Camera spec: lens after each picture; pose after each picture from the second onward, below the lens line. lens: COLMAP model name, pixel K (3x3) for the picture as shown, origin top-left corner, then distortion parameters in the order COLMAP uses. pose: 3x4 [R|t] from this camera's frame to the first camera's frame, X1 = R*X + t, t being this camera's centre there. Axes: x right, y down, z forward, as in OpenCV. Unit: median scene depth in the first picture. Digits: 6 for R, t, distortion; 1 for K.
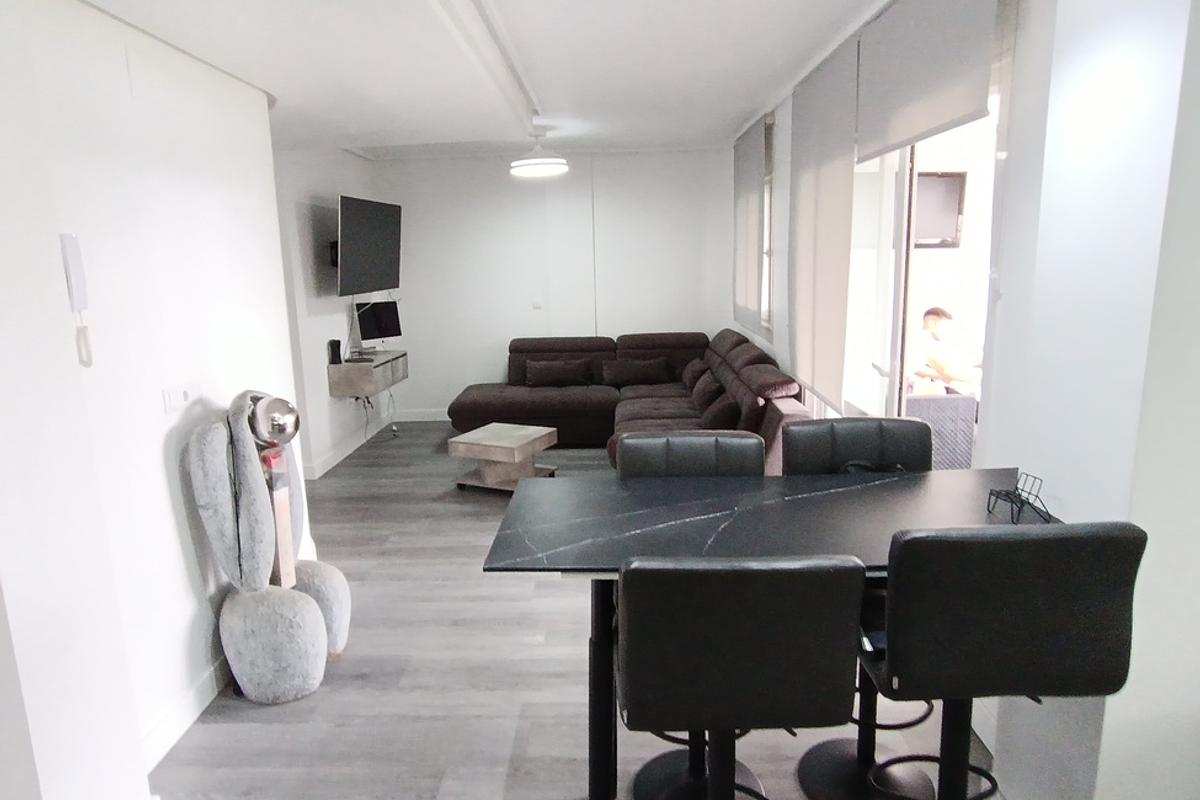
lens RADIAL K [[732.7, 0, 599.6], [0, 732.7, 396.6], [0, 0, 1]] dist [-0.001493, -0.003826]
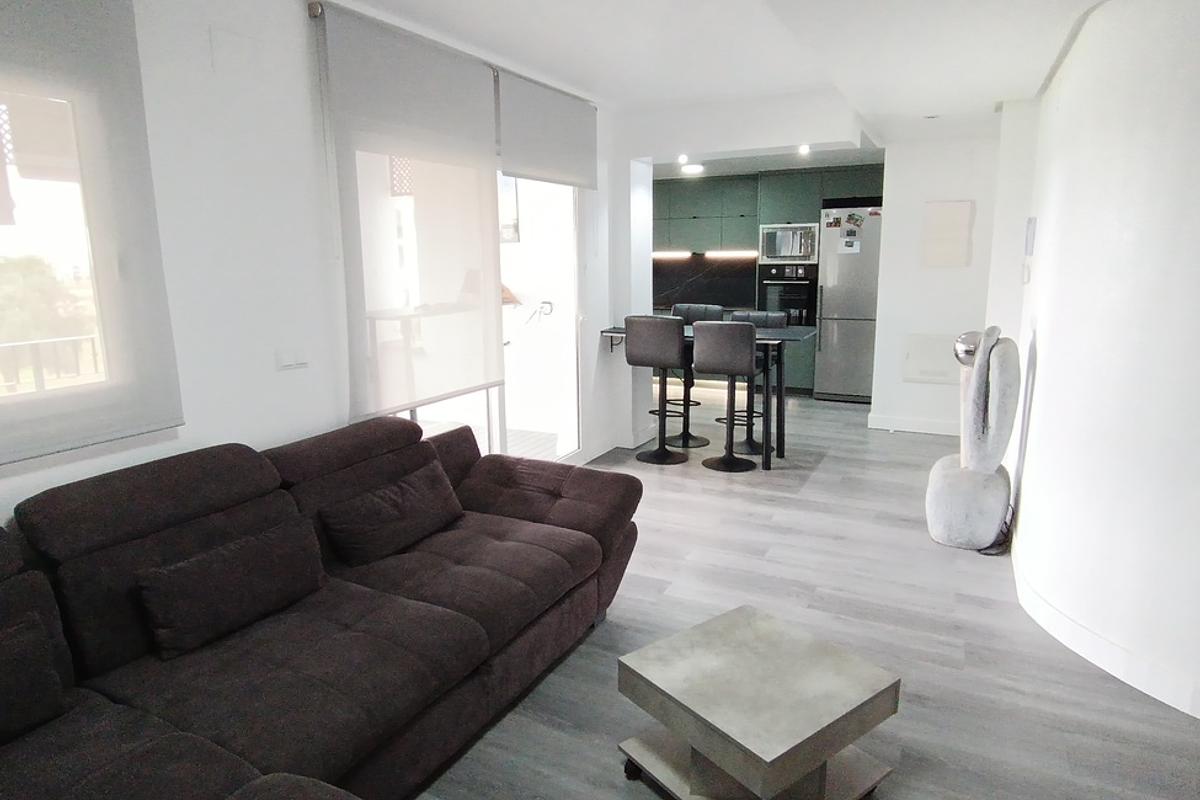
lens RADIAL K [[732.7, 0, 611.1], [0, 732.7, 389.7], [0, 0, 1]] dist [-0.001493, -0.003826]
pose [[-0.903370, -0.048003, 0.426168, -0.399879], [0.109079, 0.935319, 0.336572, -0.398584], [-0.414759, 0.350535, -0.839702, 2.333959]]
